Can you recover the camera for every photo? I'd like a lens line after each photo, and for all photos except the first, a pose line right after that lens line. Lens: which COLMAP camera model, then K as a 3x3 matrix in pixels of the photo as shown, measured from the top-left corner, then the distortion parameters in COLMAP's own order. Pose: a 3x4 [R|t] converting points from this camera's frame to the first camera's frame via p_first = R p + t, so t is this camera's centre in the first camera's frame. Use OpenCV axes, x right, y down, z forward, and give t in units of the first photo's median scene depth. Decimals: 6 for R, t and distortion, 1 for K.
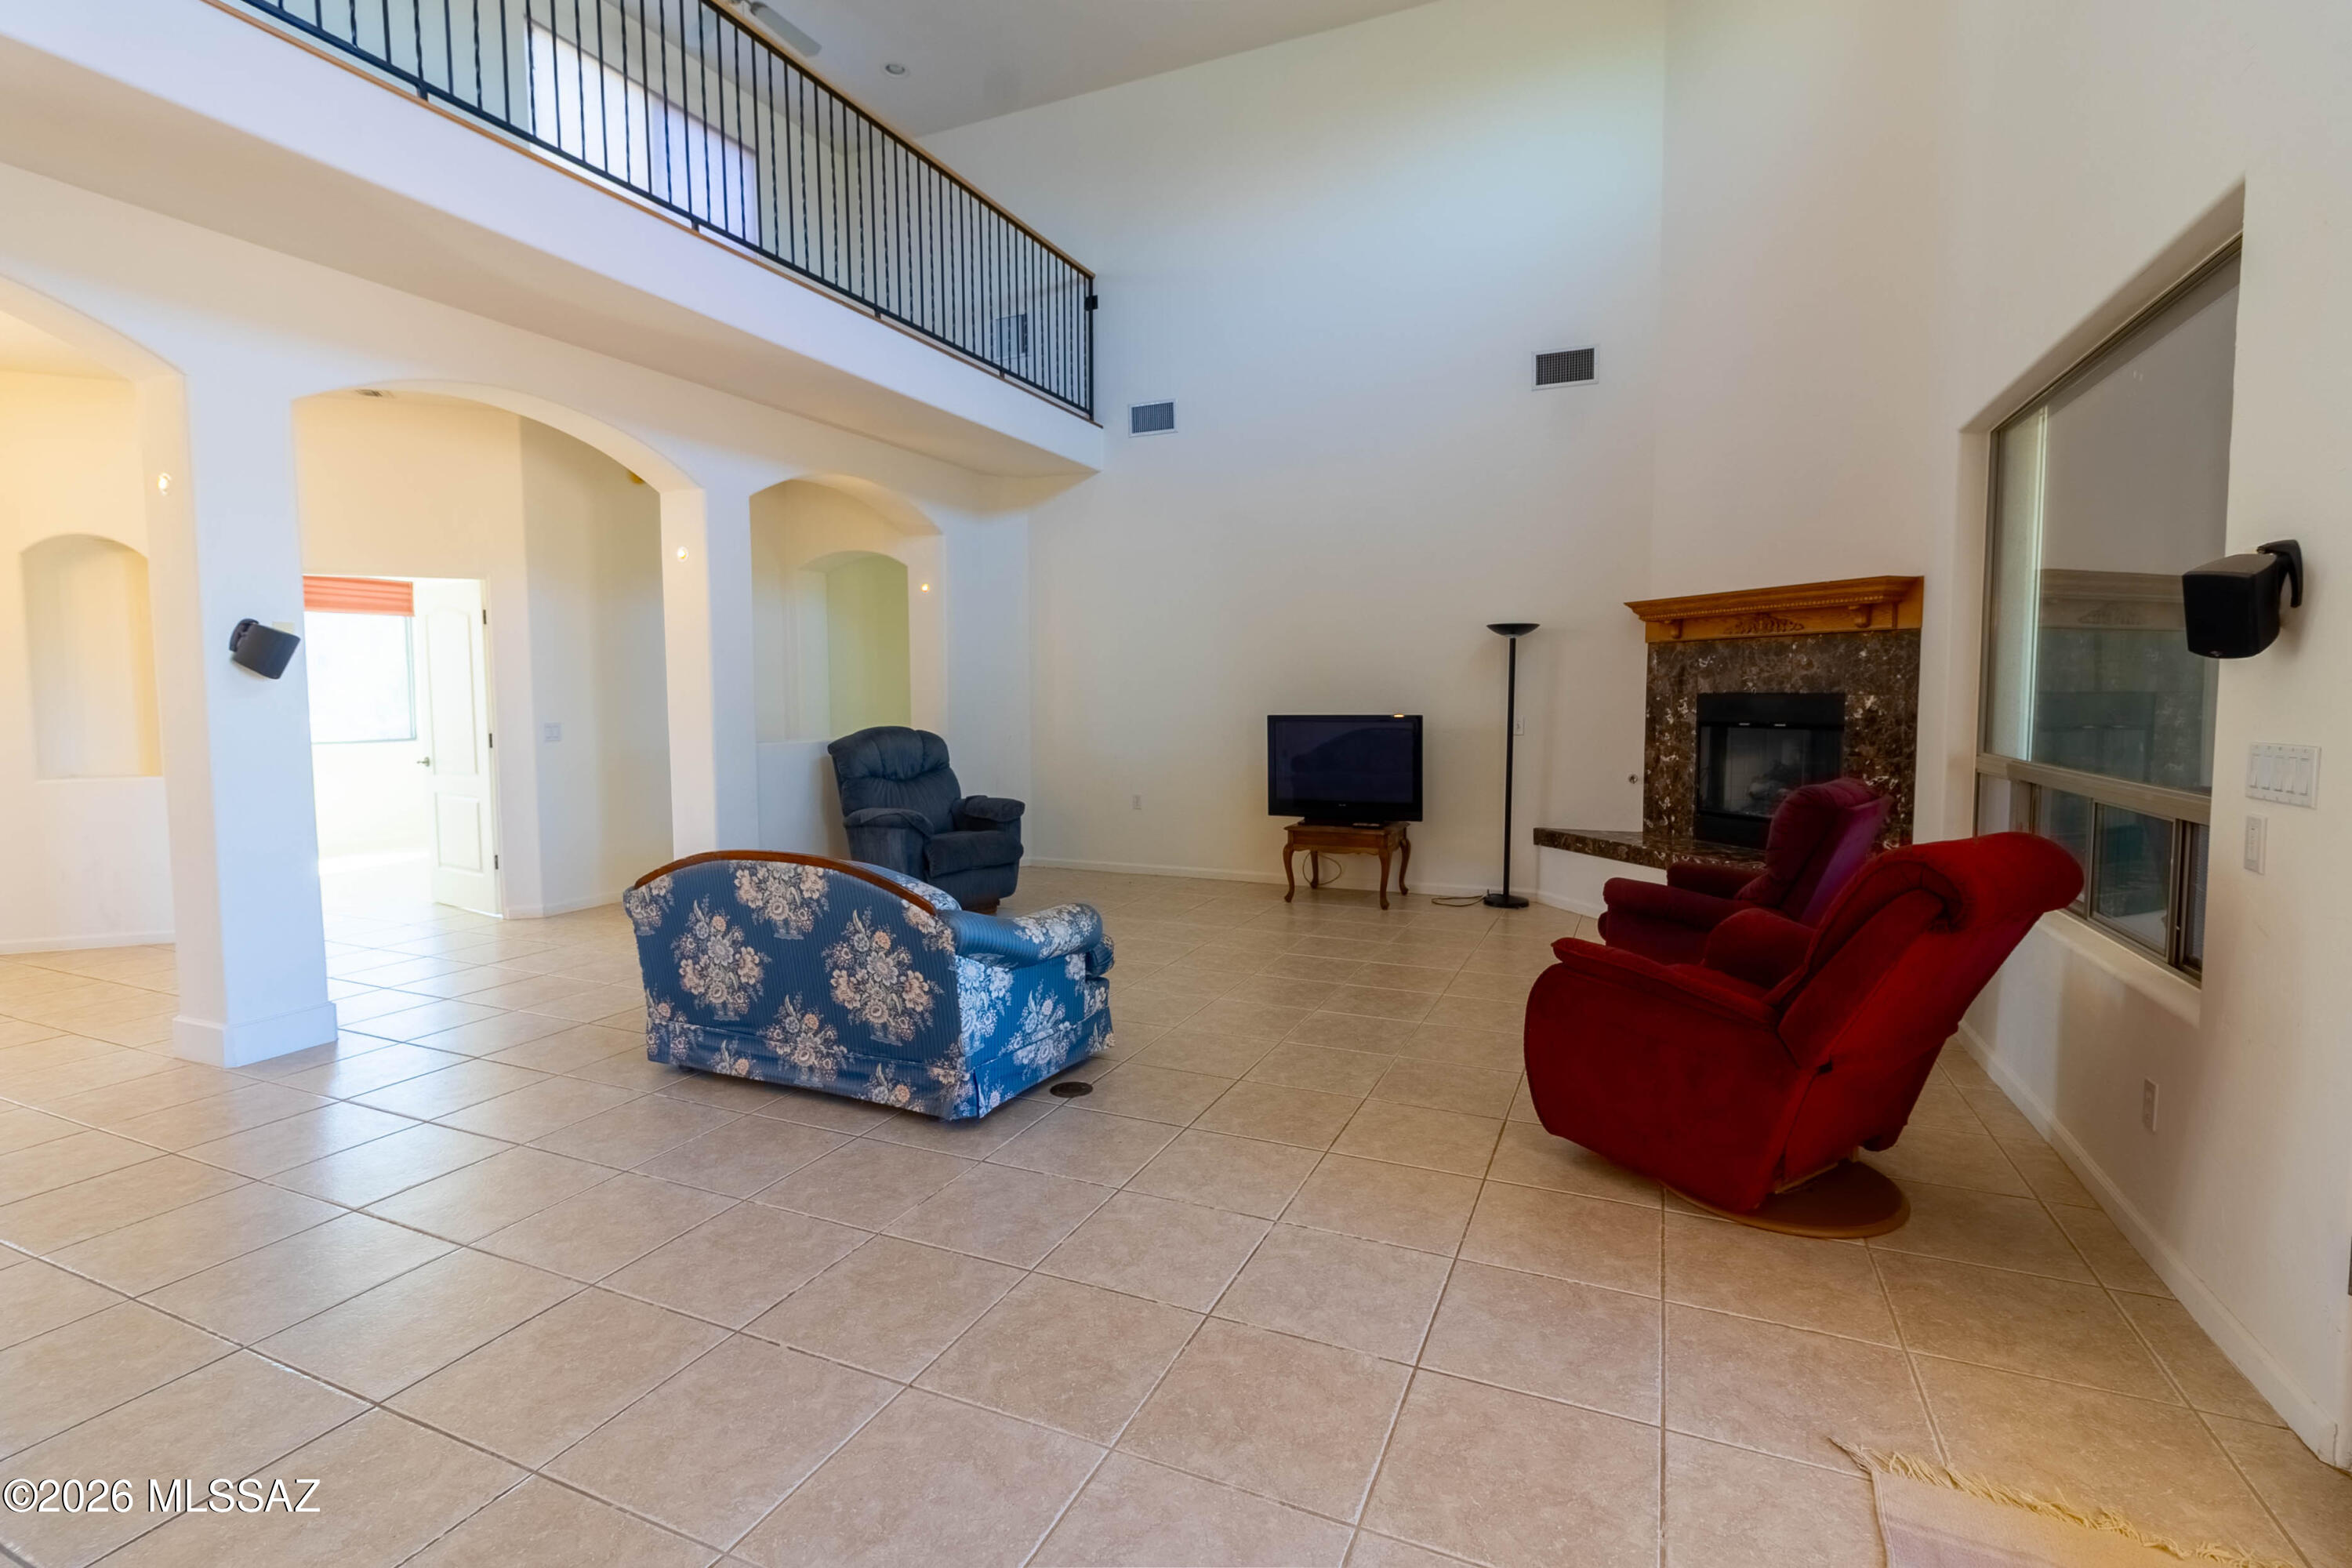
lens RADIAL K [[1077.0, 0, 1168.9], [0, 1077.0, 779.0], [0, 0, 1]] dist [0.000239, 0.000015]
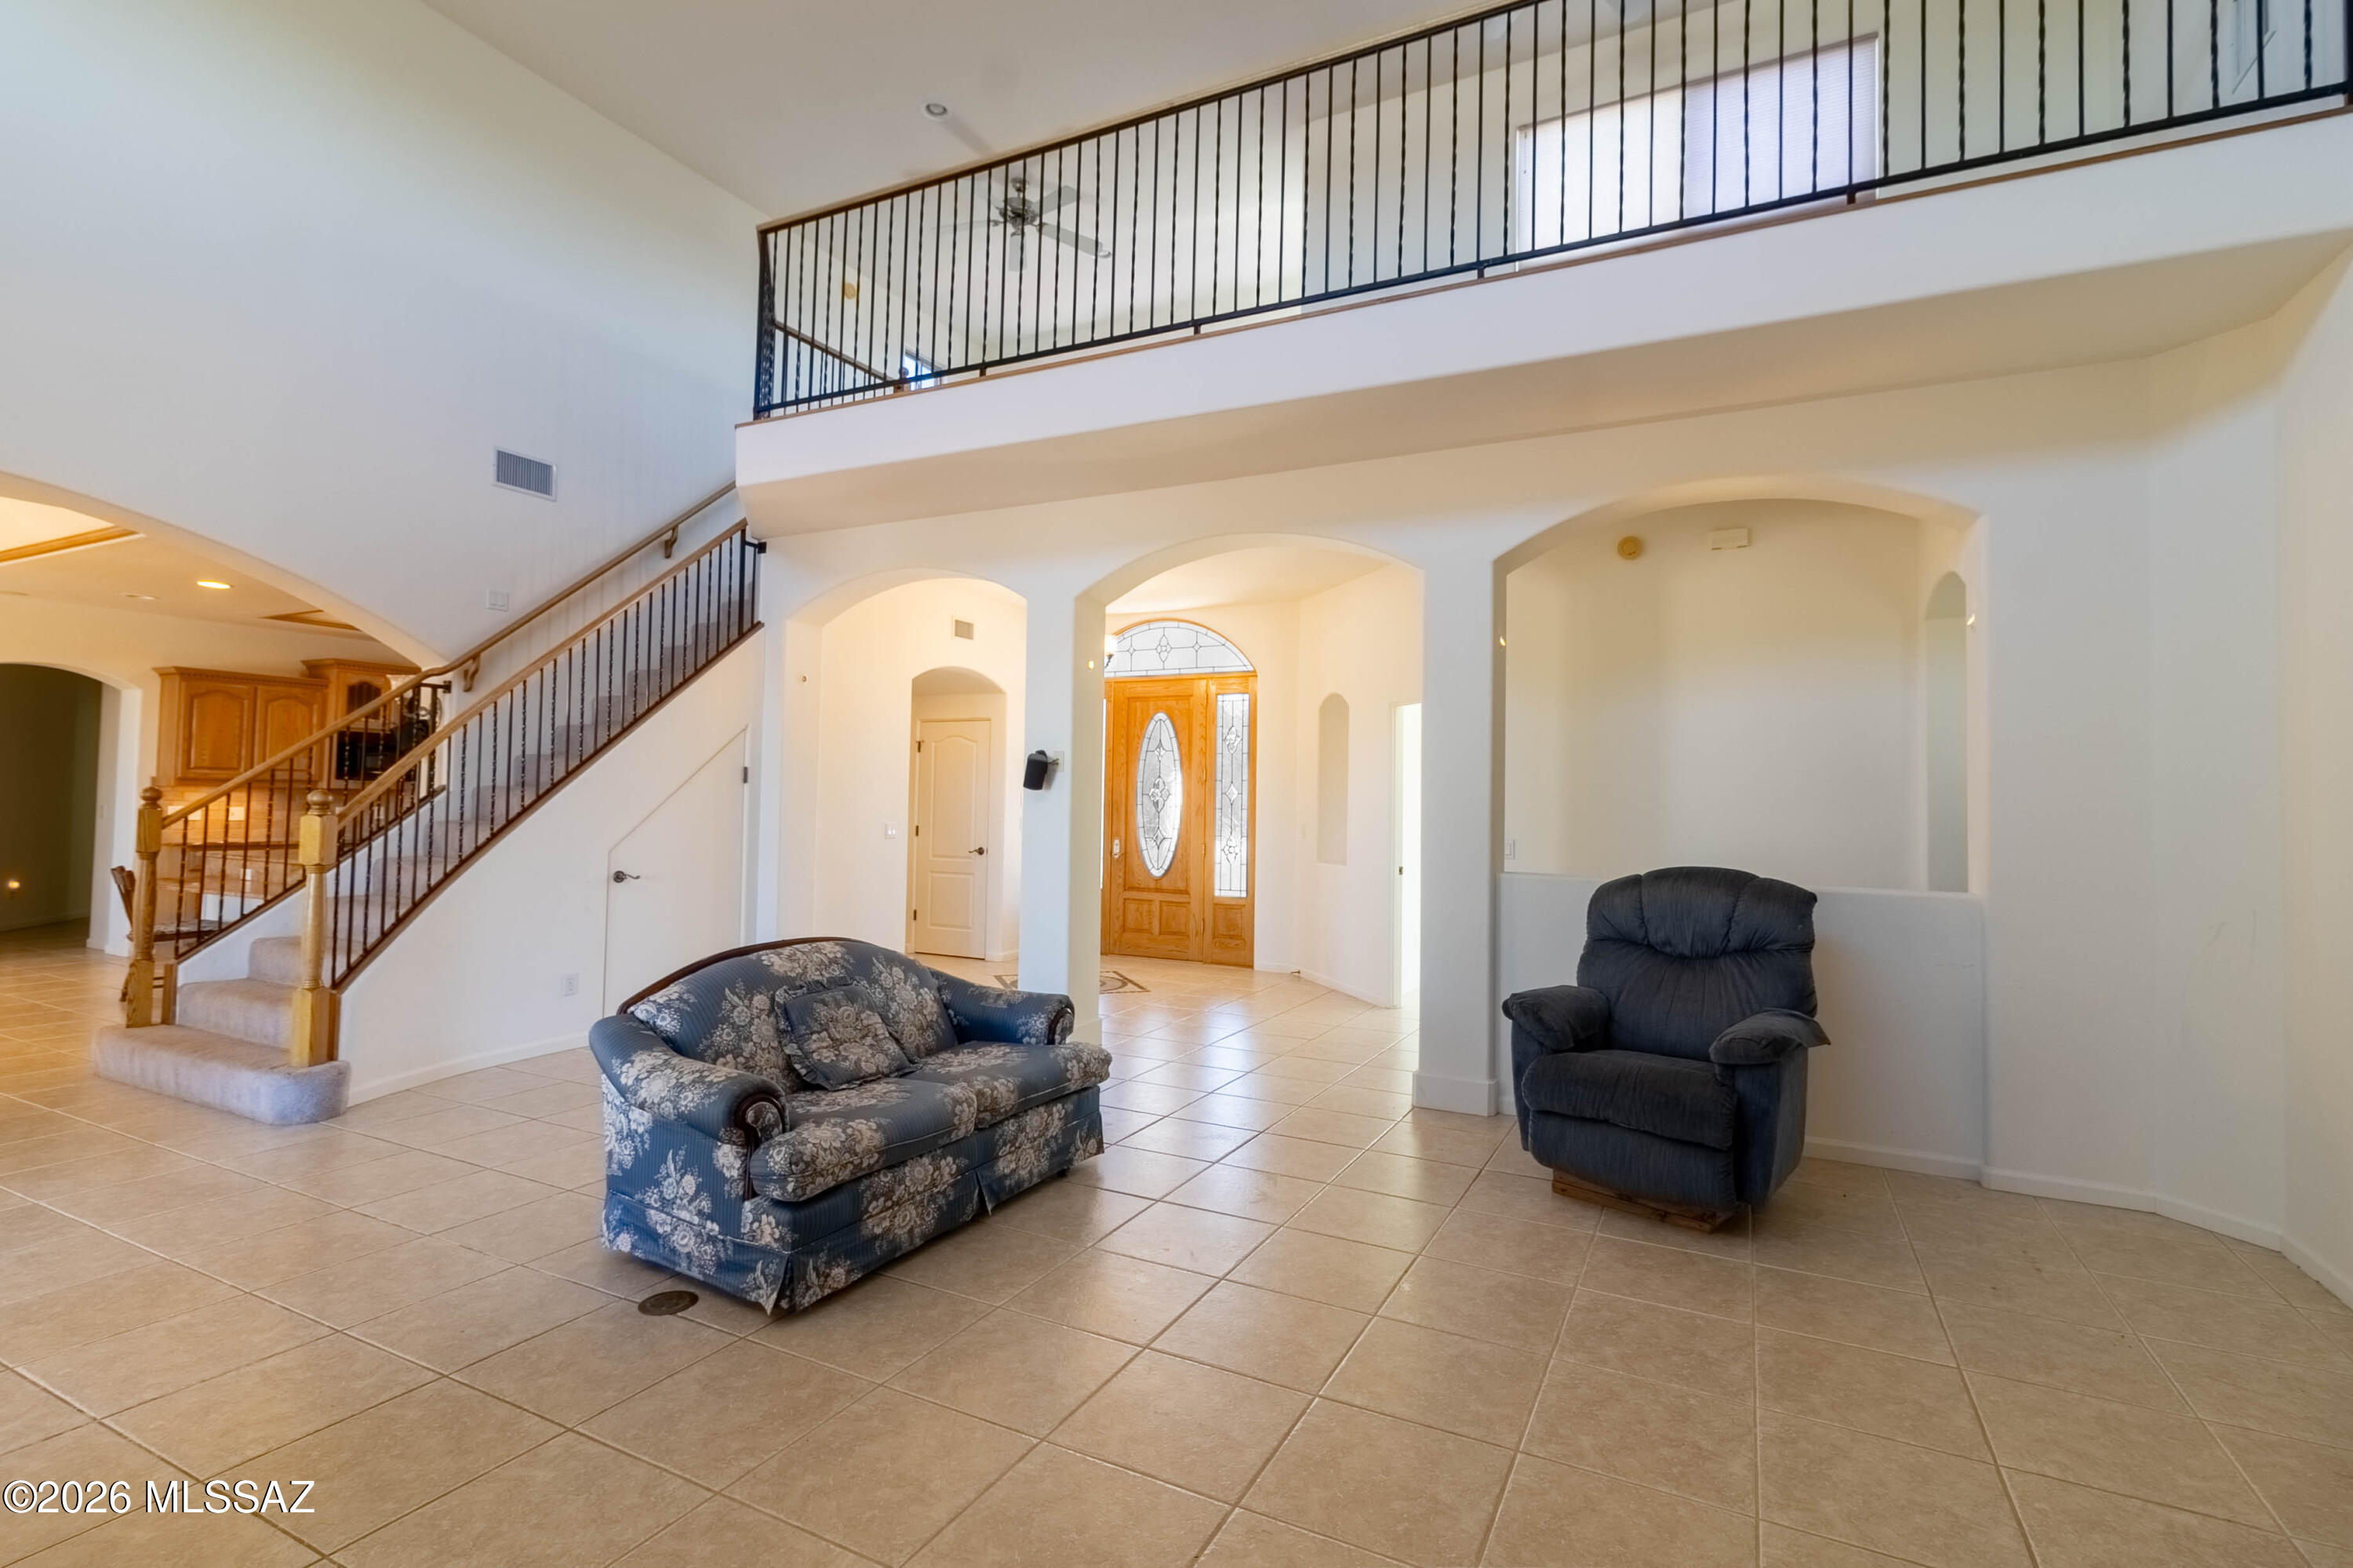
lens RADIAL K [[1077.5, 0, 1186.2], [0, 1077.5, 773.1], [0, 0, 1]] dist [0.000239, 0.000015]
pose [[-0.028844, -0.017814, -0.999425, 0.430534], [-0.091035, 0.995733, -0.015121, -0.079006], [0.995430, 0.090547, -0.030343, 0.857082]]
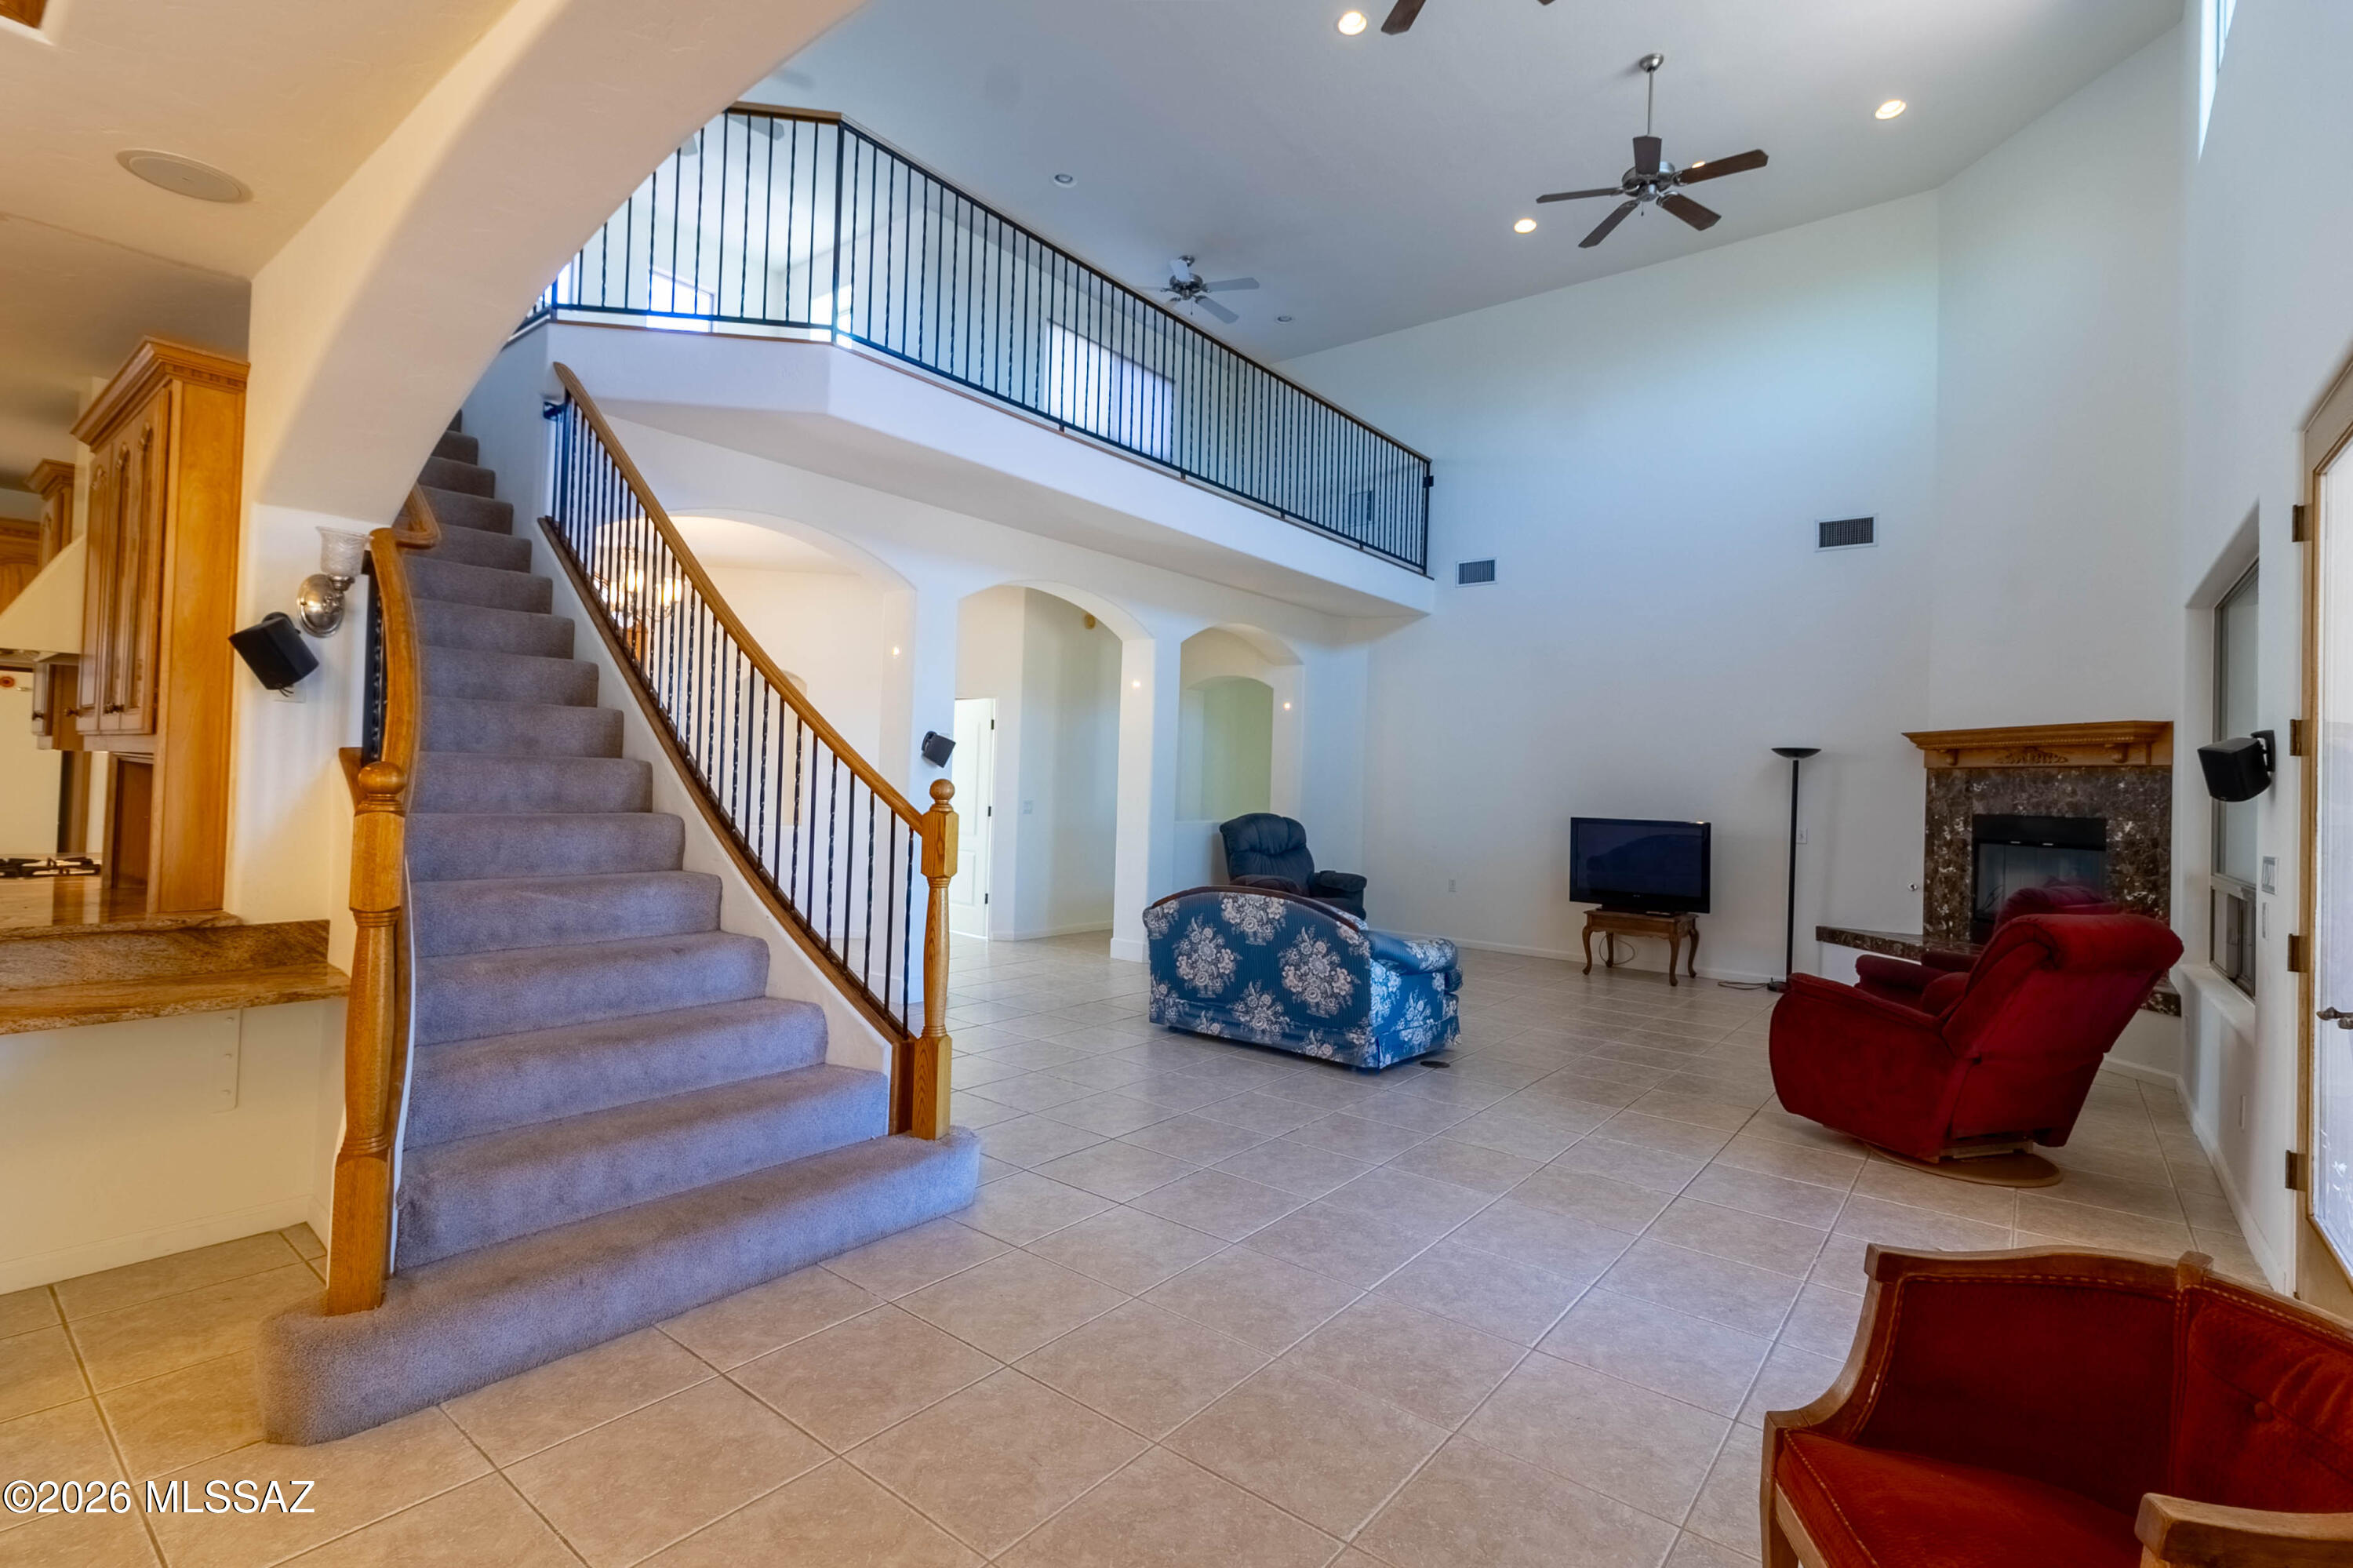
lens RADIAL K [[1077.5, 0, 1177.1], [0, 1077.5, 773.1], [0, 0, 1]] dist [0.000239, 0.000015]
pose [[0.969555, 0.032717, -0.242680, -0.056215], [-0.055481, 0.994613, -0.087565, 0.027049], [0.238508, 0.098363, 0.966146, -0.343860]]
